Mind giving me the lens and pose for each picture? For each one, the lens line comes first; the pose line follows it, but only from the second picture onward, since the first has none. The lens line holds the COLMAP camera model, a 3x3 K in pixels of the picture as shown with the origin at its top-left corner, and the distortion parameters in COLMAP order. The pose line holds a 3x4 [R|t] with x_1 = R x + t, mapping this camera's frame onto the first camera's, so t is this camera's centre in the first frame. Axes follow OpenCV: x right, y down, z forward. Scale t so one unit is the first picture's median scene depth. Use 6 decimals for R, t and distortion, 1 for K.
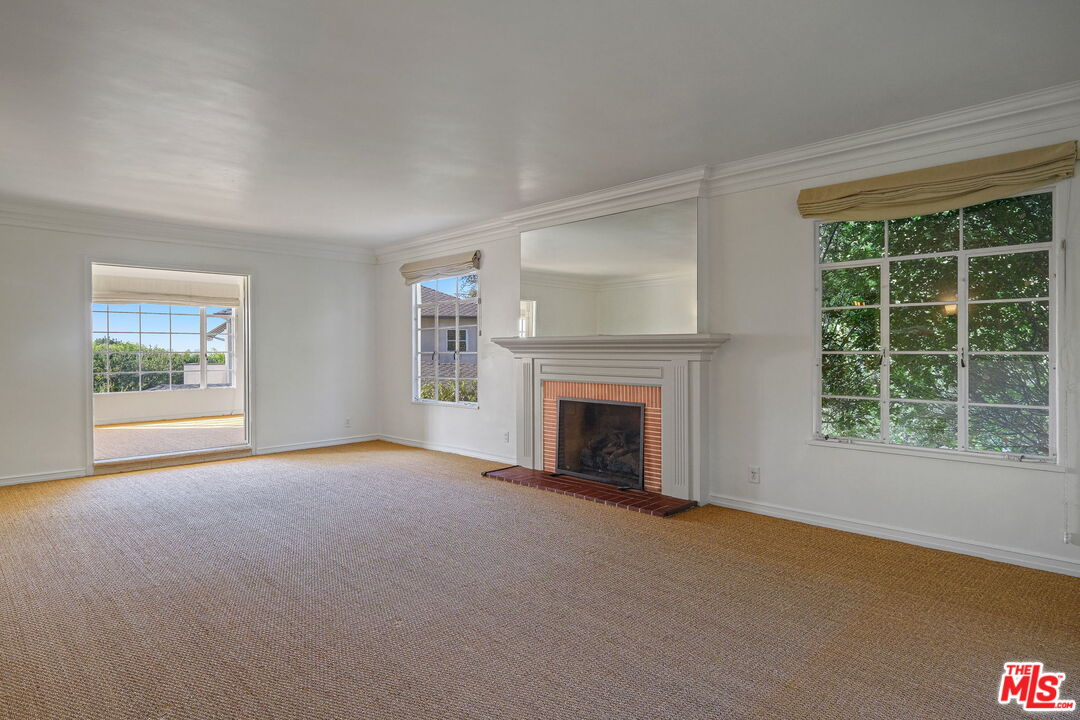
lens RADIAL K [[596.8, 0, 540.4], [0, 596.8, 350.1], [0, 0, 1]] dist [-0.039300, 0.000811]
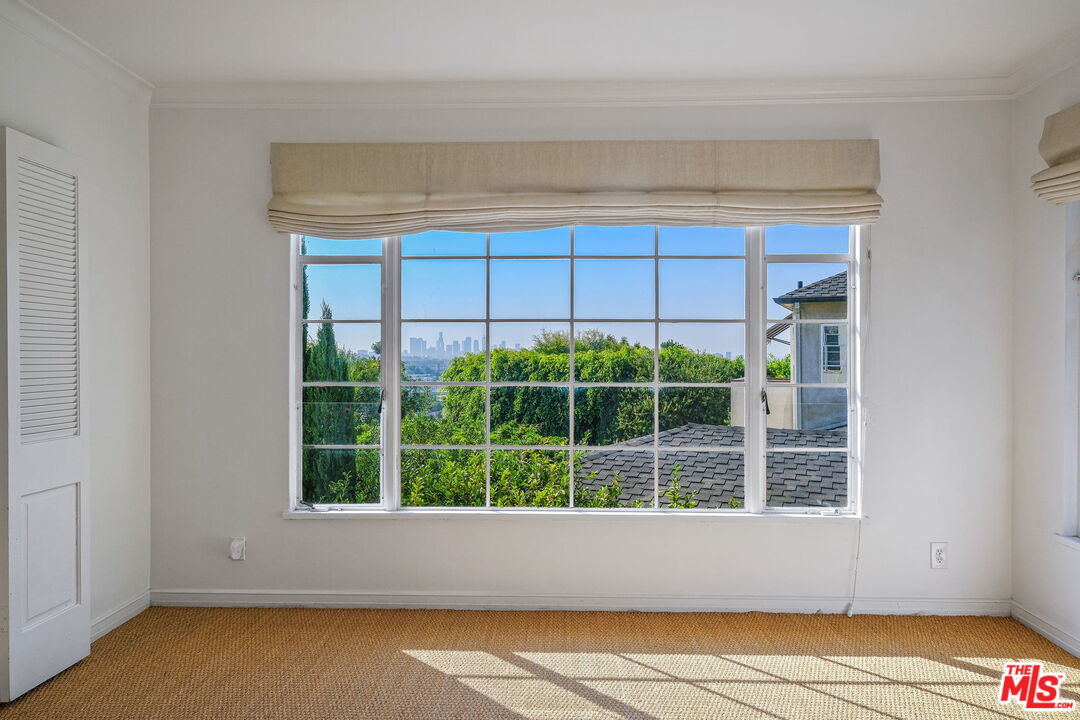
lens RADIAL K [[596.8, 0, 540.4], [0, 596.8, 350.1], [0, 0, 1]] dist [-0.039300, 0.000811]
pose [[0.640357, -0.006588, -0.768049, -0.526748], [-0.001234, 0.999953, -0.009606, -0.002262], [0.768077, 0.007099, 0.640318, 0.928658]]
